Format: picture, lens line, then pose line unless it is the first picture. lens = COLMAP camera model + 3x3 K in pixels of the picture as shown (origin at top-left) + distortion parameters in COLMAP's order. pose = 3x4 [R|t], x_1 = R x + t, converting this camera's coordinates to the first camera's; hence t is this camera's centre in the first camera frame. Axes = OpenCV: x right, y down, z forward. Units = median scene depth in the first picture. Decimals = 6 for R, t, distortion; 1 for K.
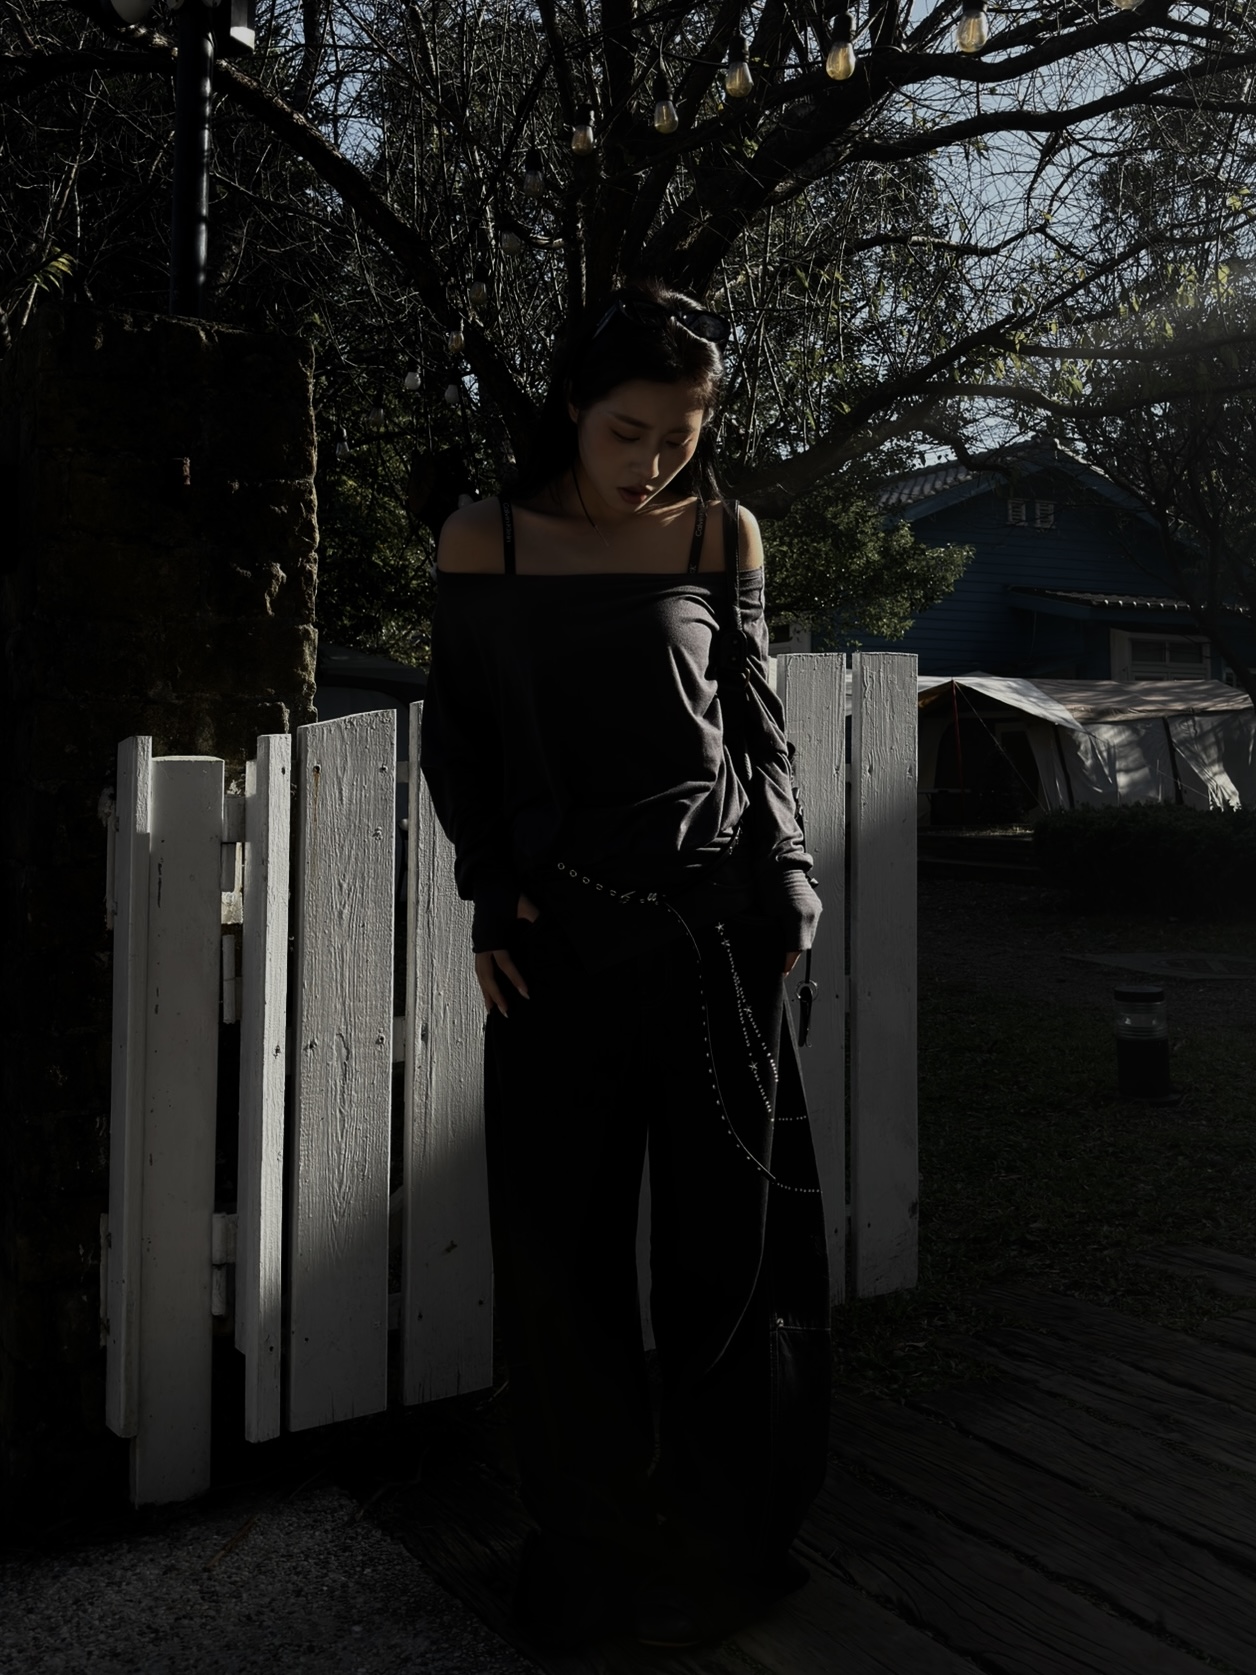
lens RADIAL K [[1424.7, 0, 621.0], [0, 1424.7, 846.4], [0, 0, 1]] dist [0.038154, -0.031724]
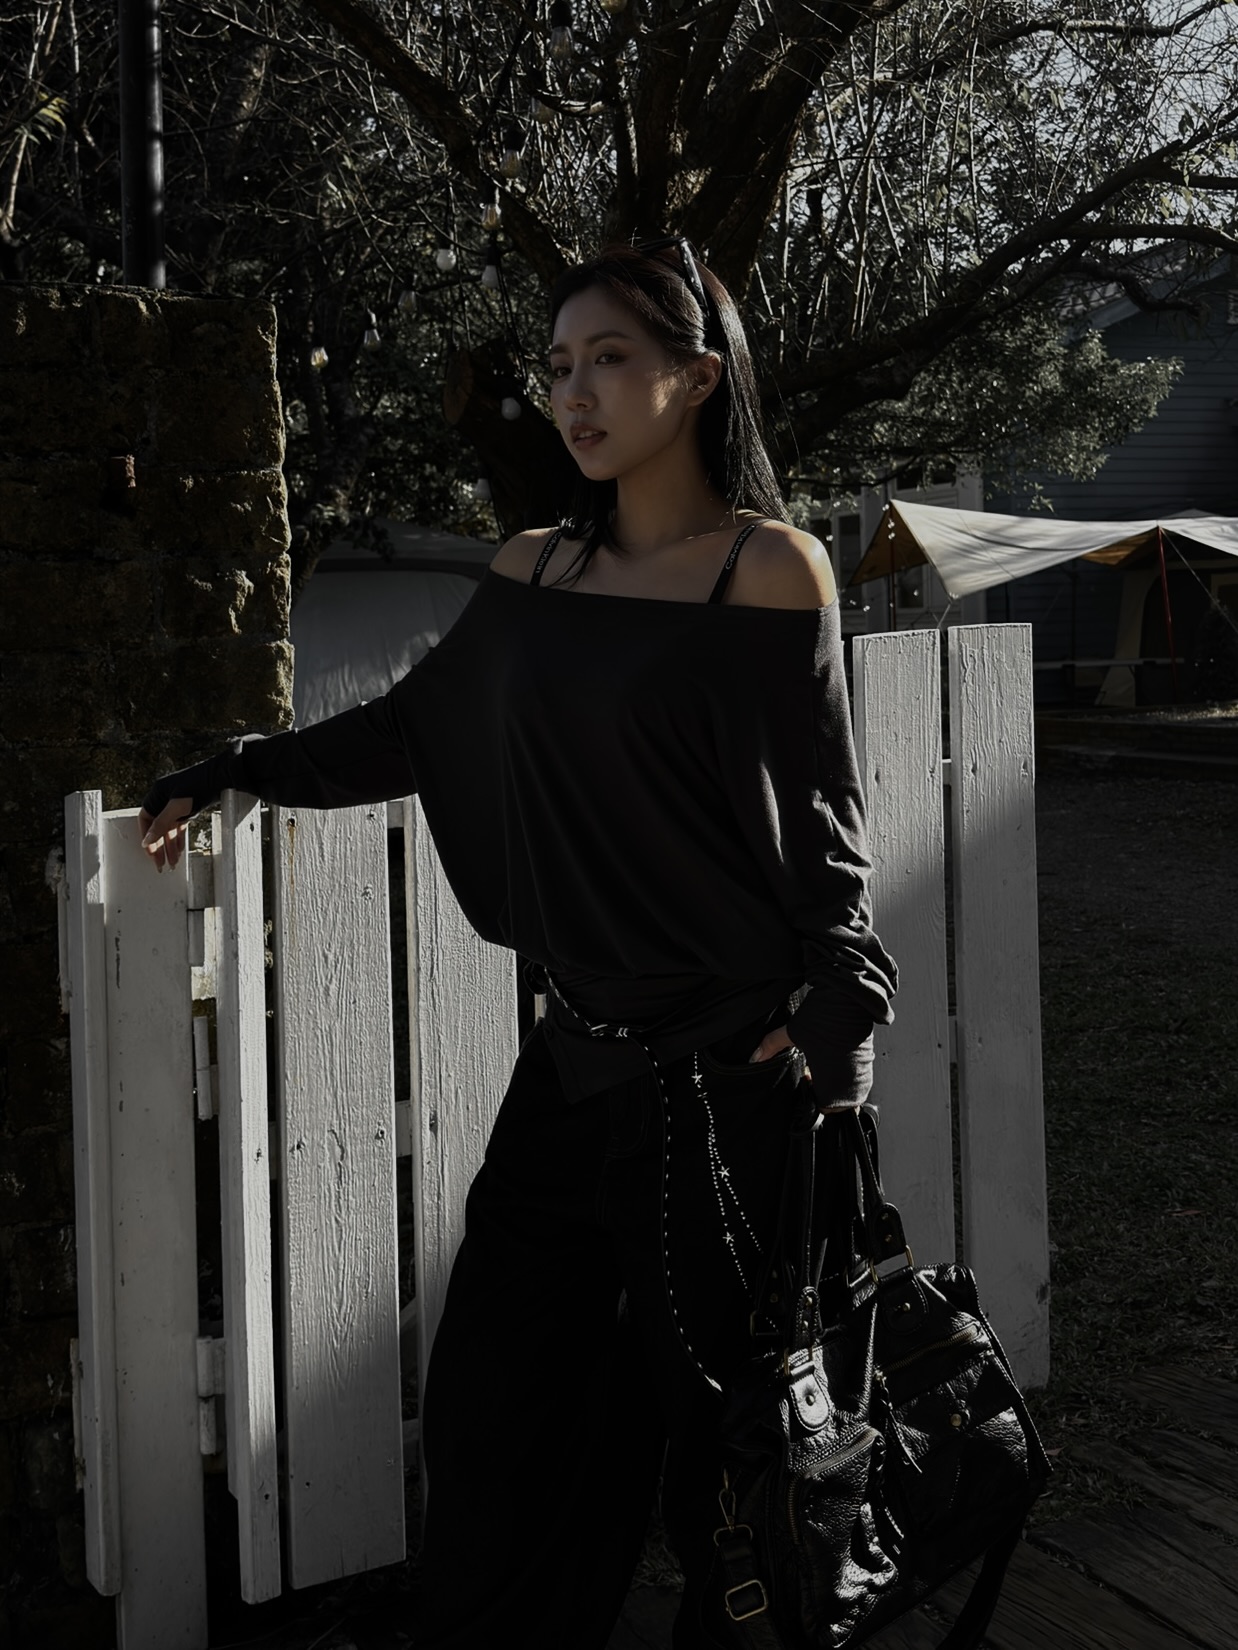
lens RADIAL K [[1704.6, 0, 627.7], [0, 1704.6, 822.6], [0, 0, 1]] dist [0.018479, 0.000000]
pose [[0.996707, -0.029839, -0.075399, 0.058458], [0.033087, 0.998561, 0.042200, -0.084905], [0.074031, -0.044555, 0.996260, 0.005450]]
